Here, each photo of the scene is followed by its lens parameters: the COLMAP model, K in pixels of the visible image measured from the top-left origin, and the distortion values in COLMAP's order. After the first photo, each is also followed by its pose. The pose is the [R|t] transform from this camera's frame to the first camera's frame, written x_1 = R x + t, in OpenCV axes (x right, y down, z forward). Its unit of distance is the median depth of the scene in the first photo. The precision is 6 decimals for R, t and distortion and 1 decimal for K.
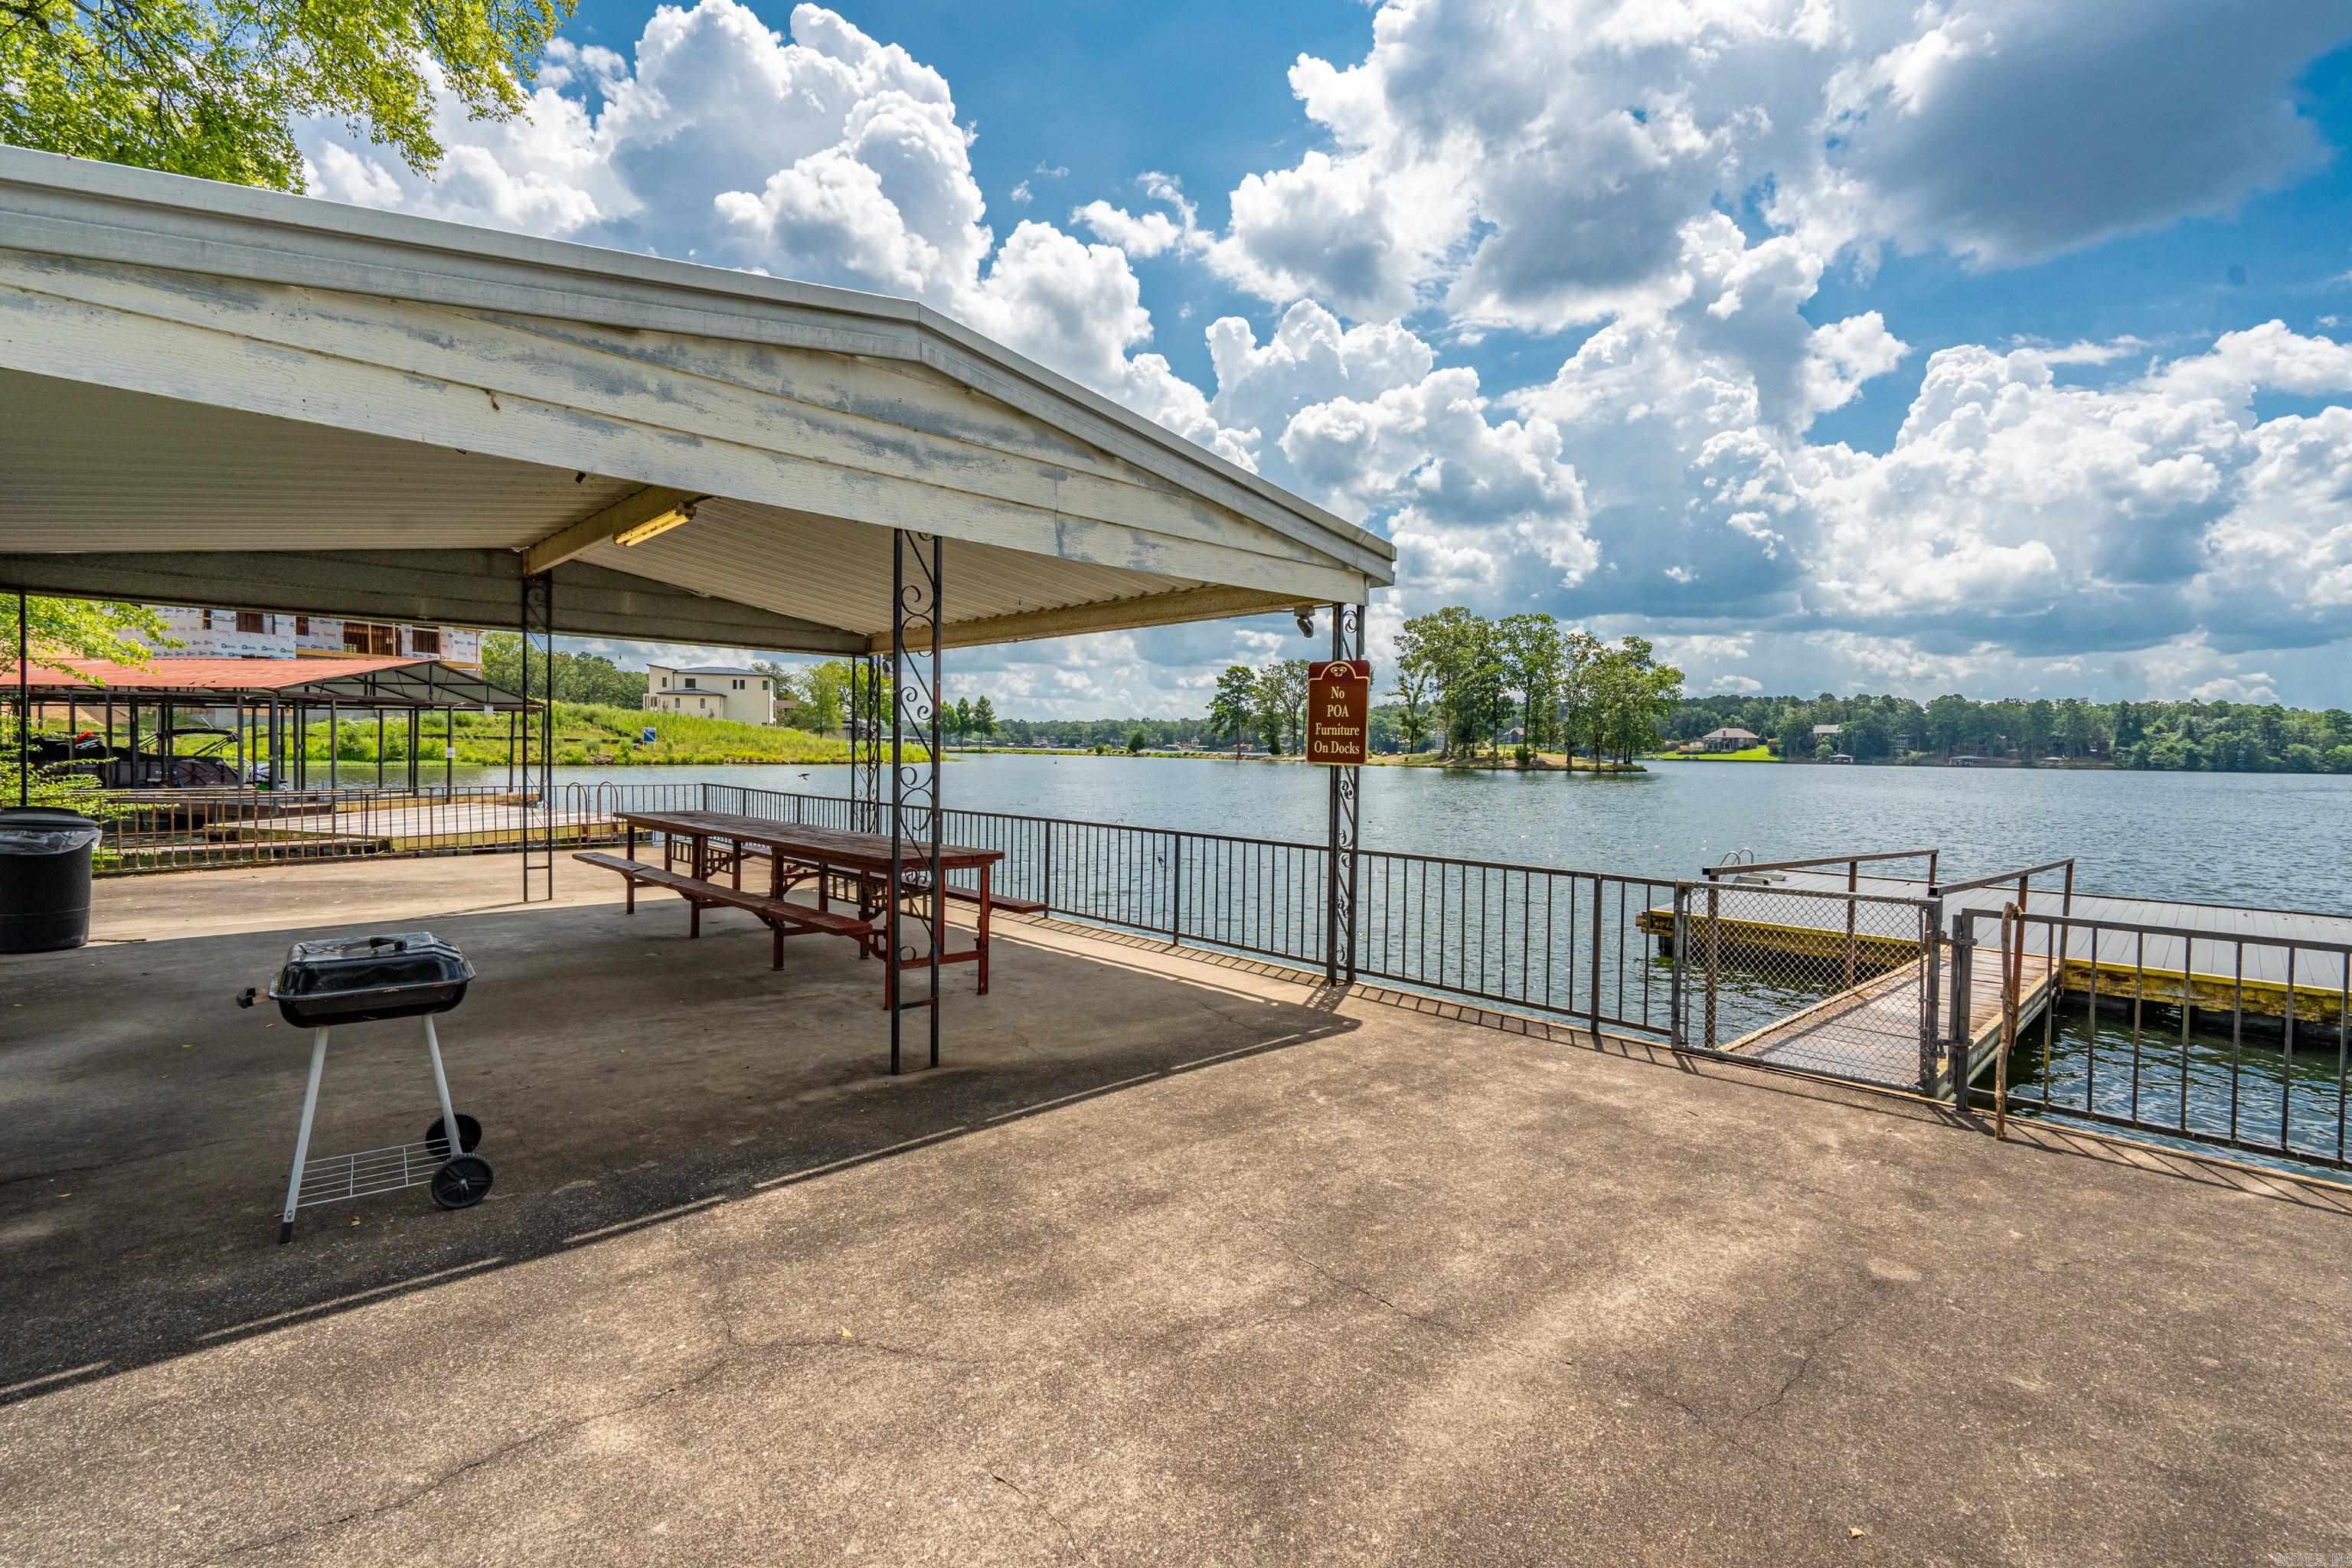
lens RADIAL K [[1072.6, 0, 1167.2], [0, 1072.6, 778.6], [0, 0, 1]] dist [-0.002898, -0.000007]
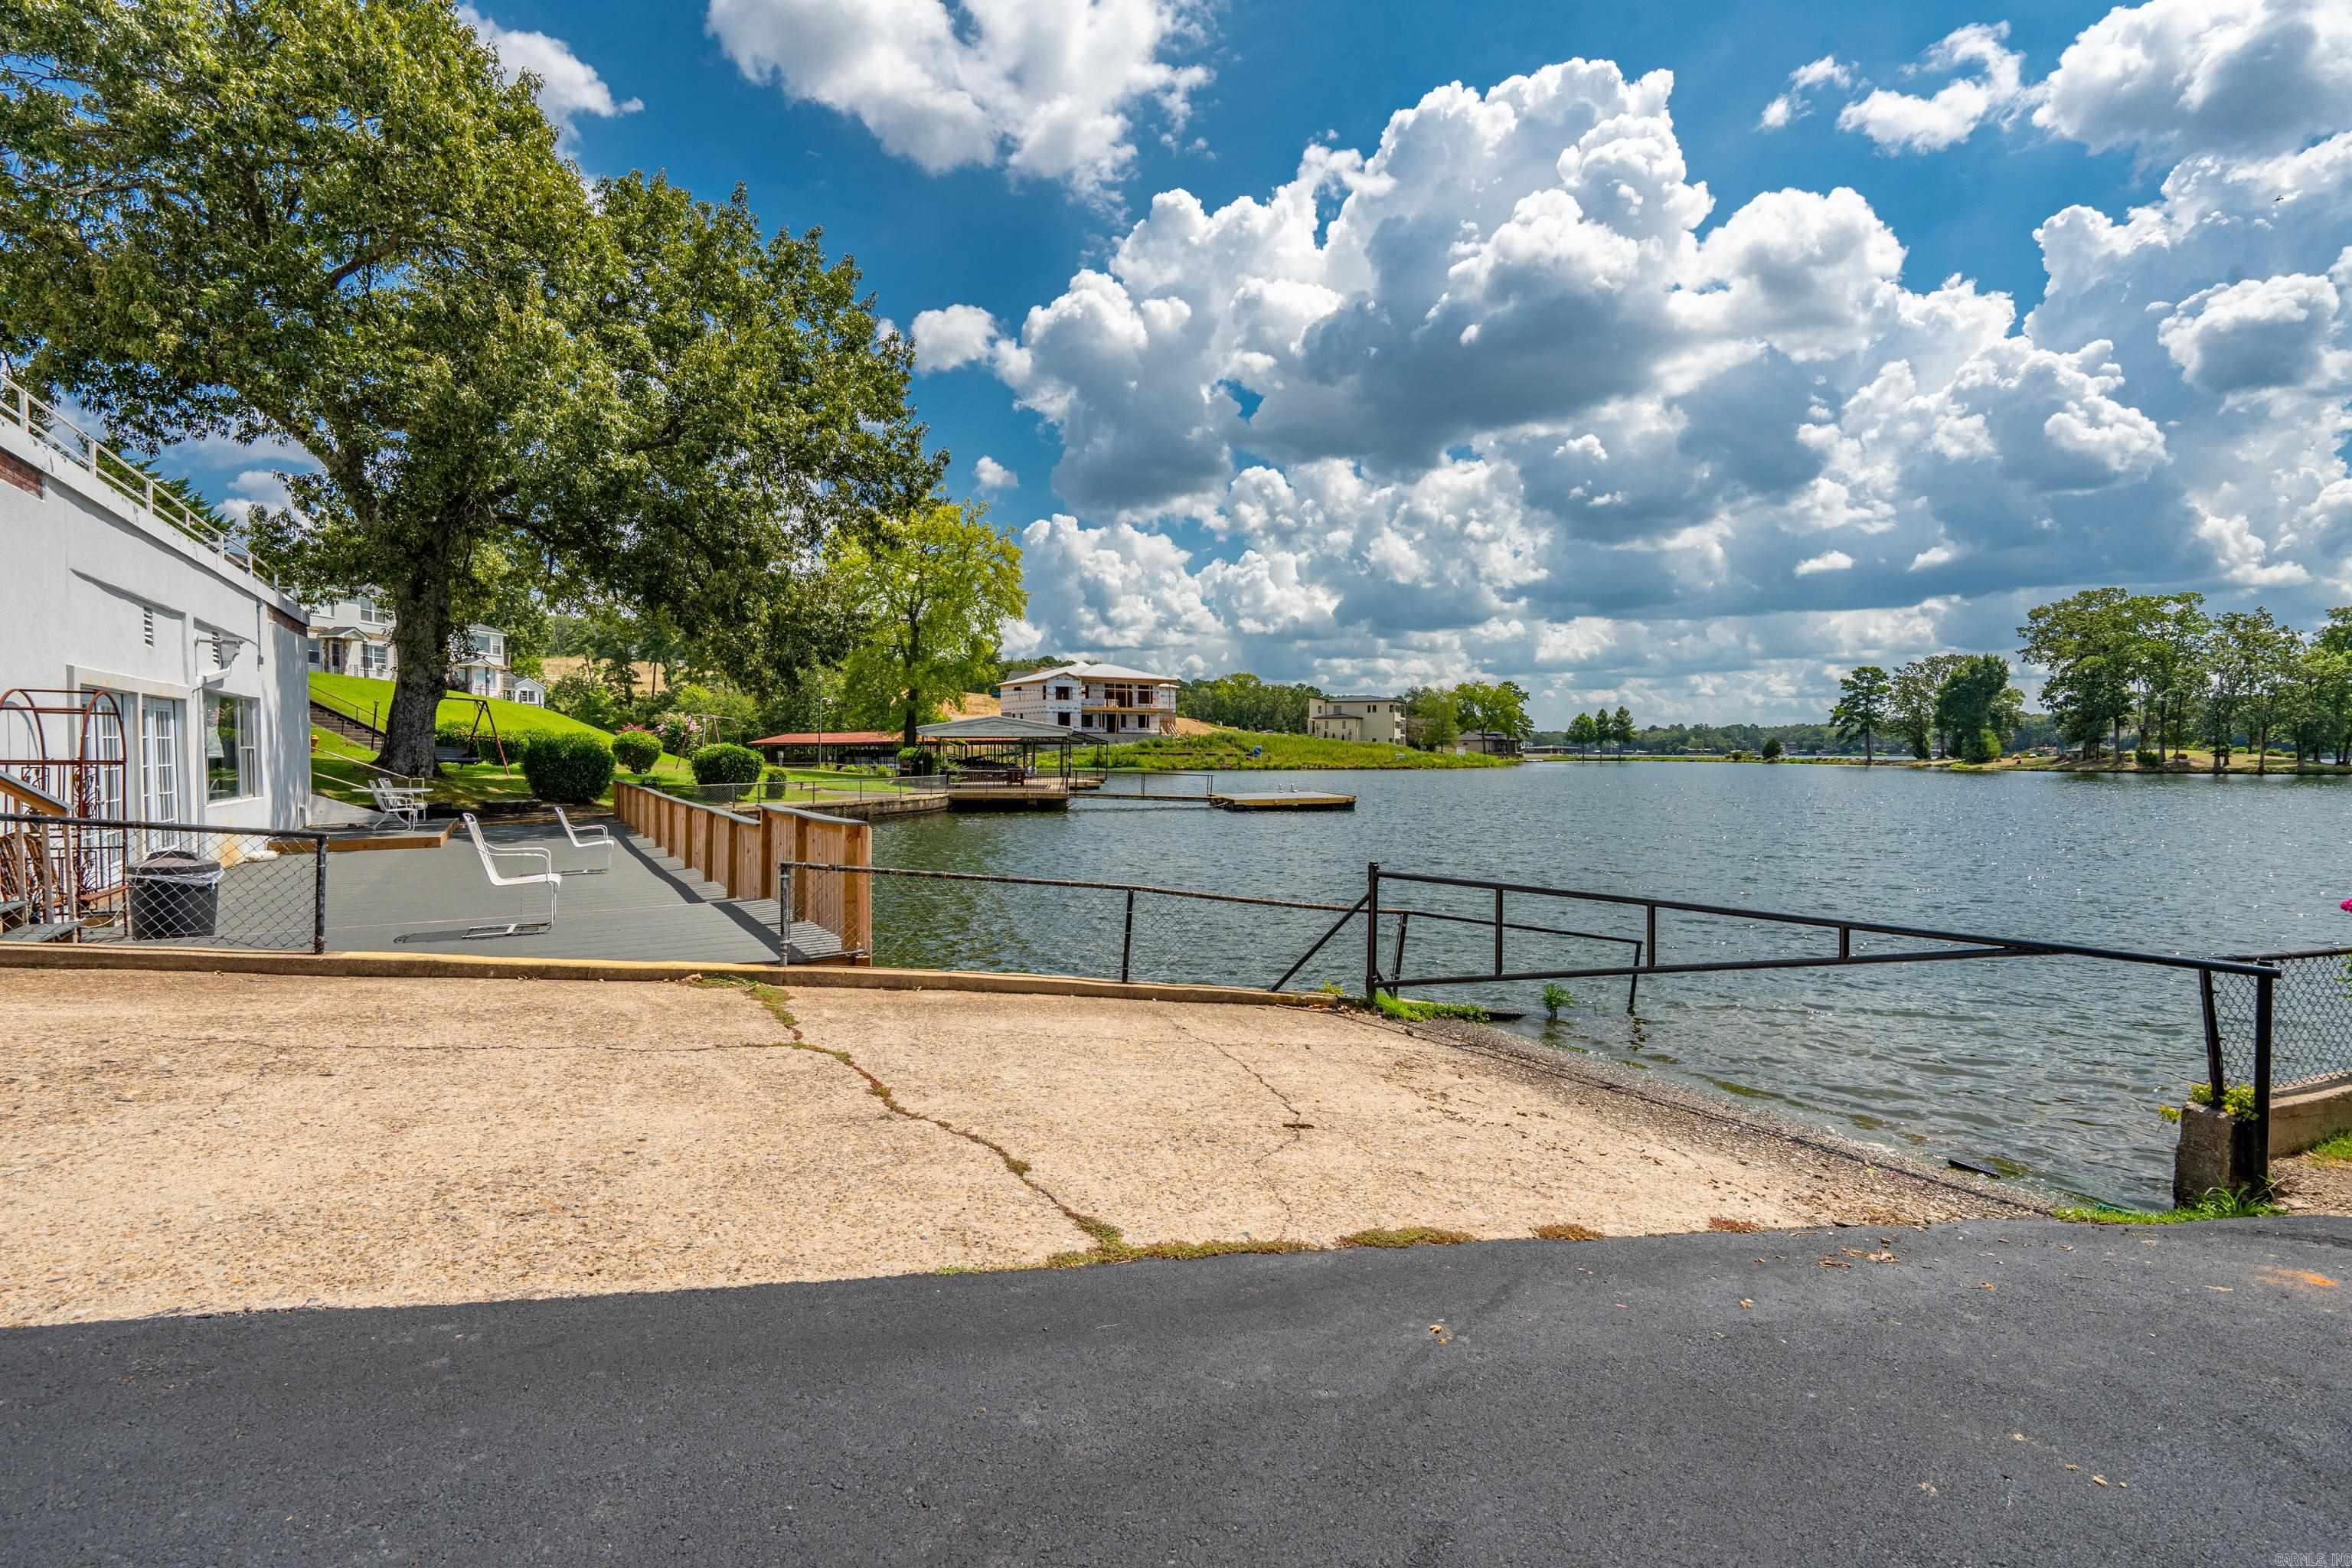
lens RADIAL K [[1060.9, 0, 1166.7], [0, 1060.9, 786.9], [0, 0, 1]] dist [-0.001786, -0.000030]
pose [[0.790467, 0.004976, -0.612485, 0.128082], [-0.006049, 0.999982, 0.000319, 0.004402], [0.612475, 0.003453, 0.790482, -0.103580]]
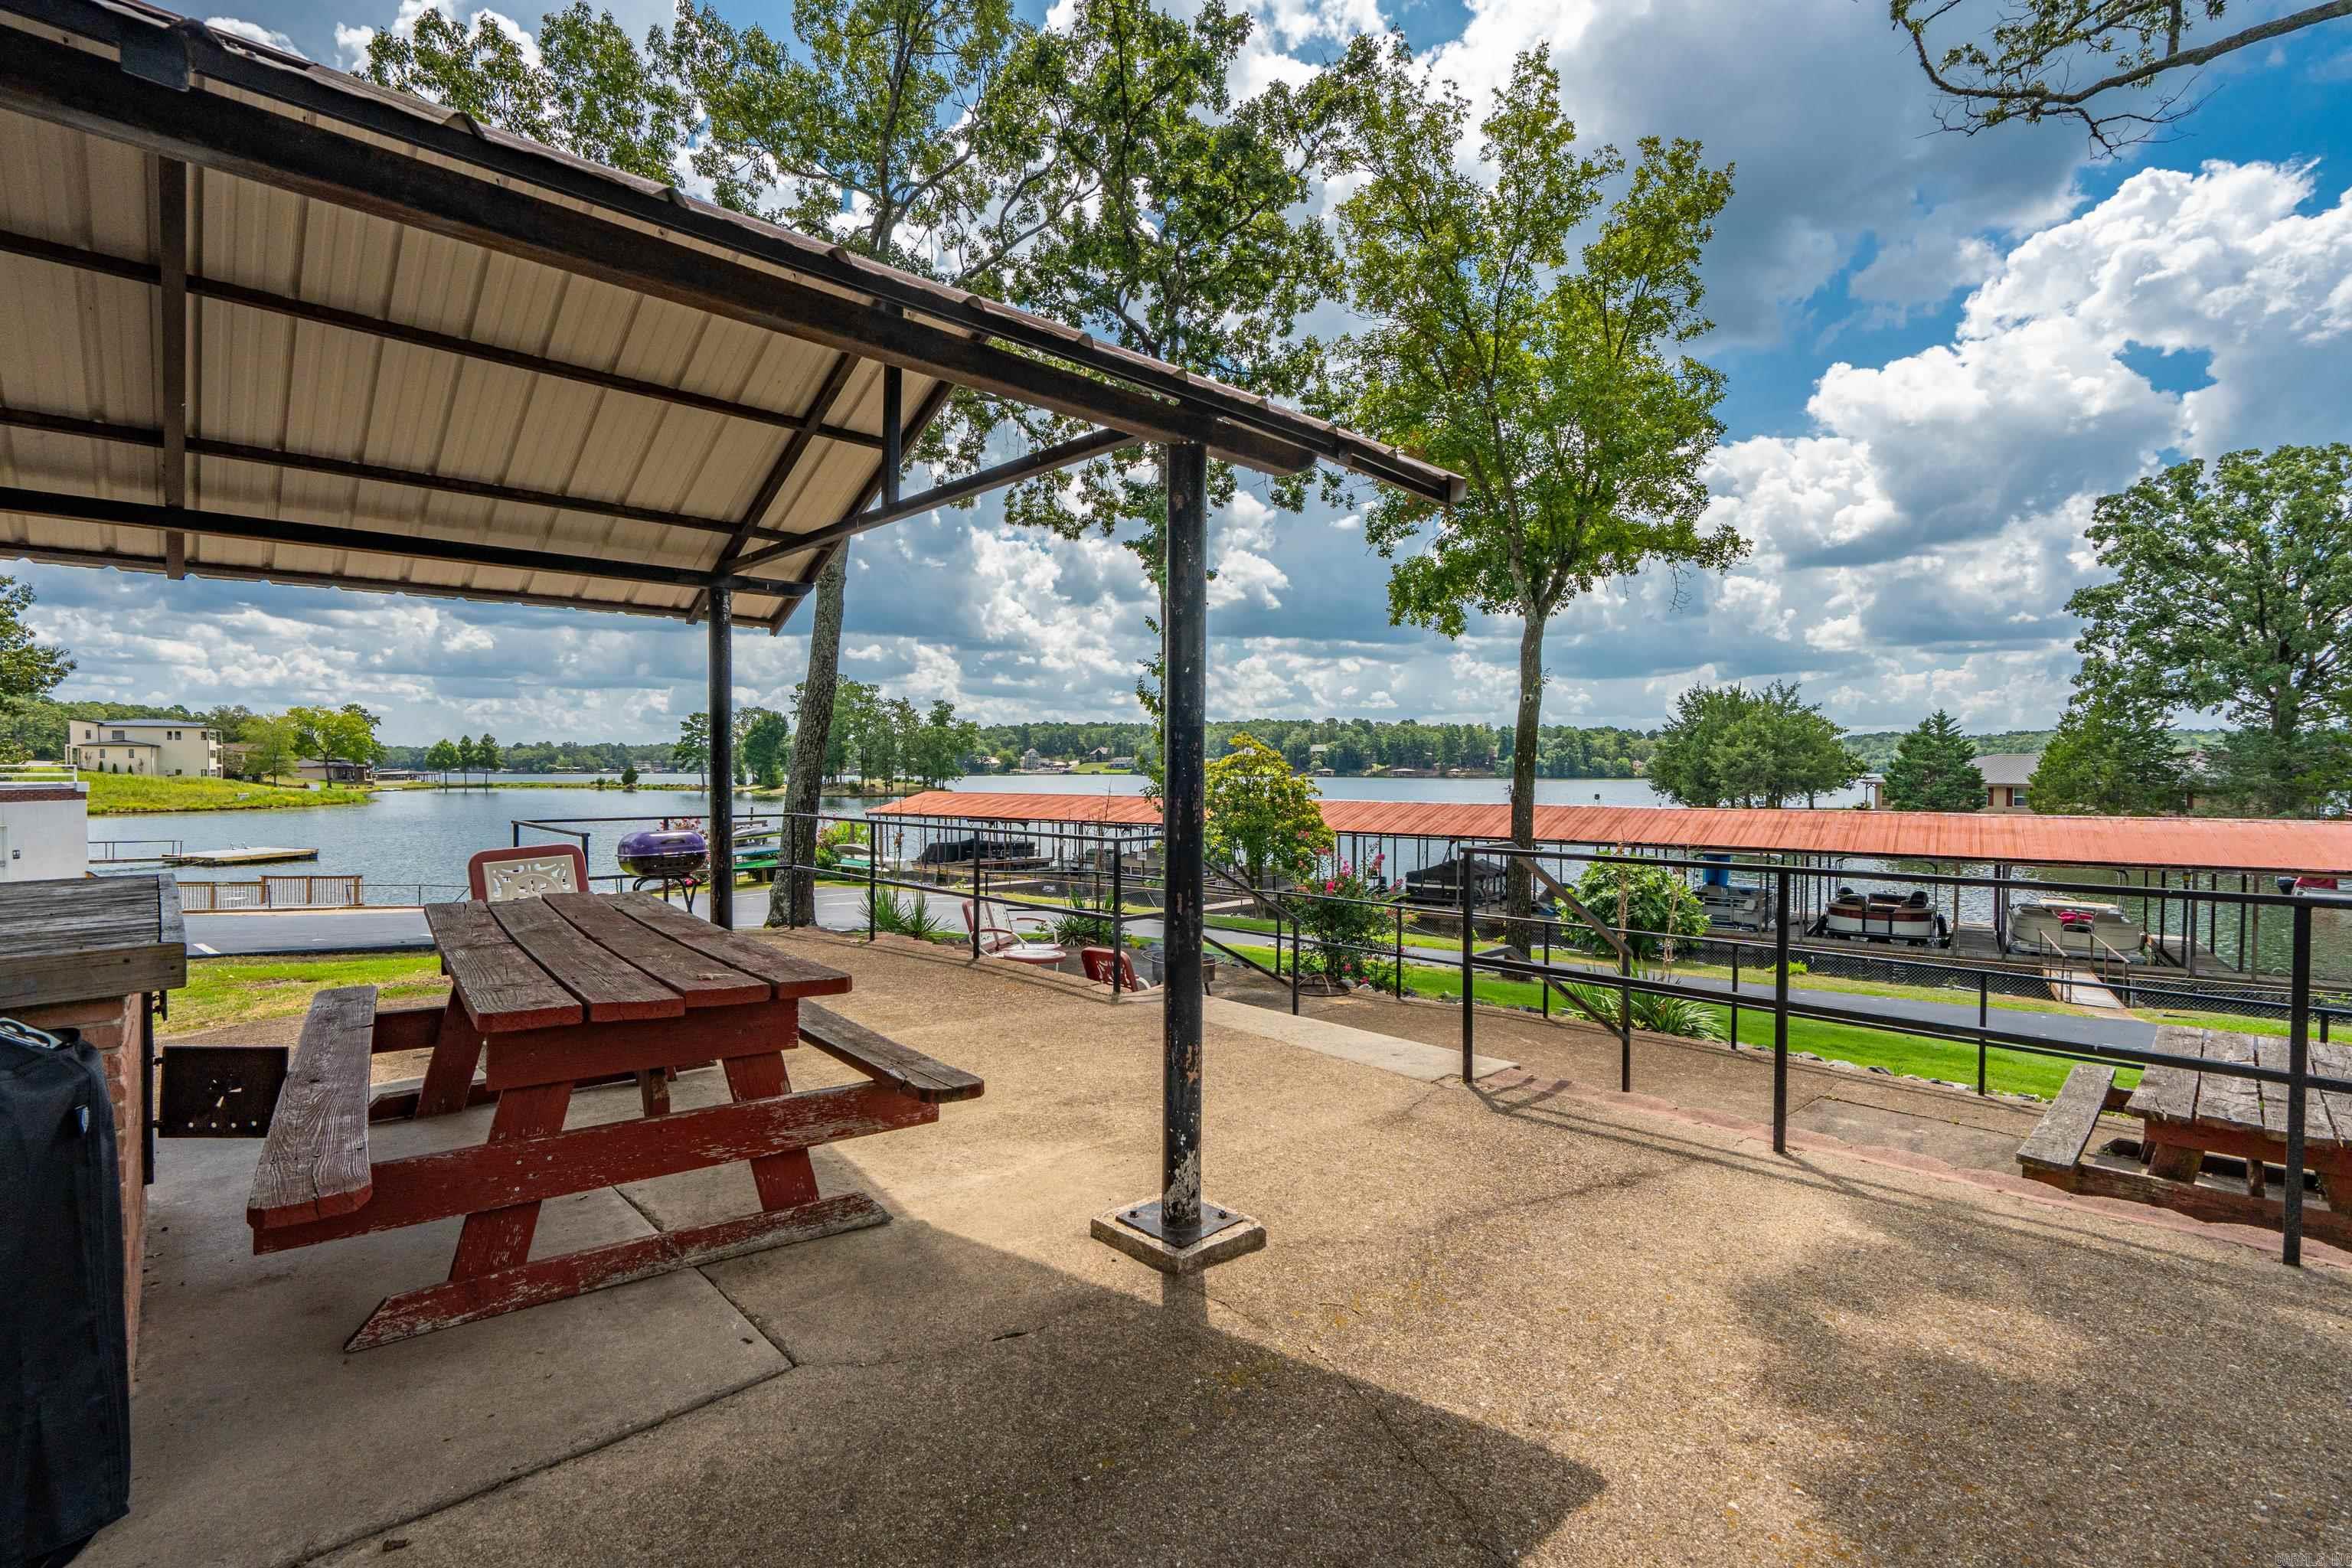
lens RADIAL K [[1072.6, 0, 1167.2], [0, 1072.6, 778.6], [0, 0, 1]] dist [-0.002898, -0.000007]
pose [[0.950653, -0.021159, 0.309535, 0.161119], [0.026066, 0.999591, -0.011724, -0.002862], [-0.309161, 0.019214, 0.950816, -0.252241]]
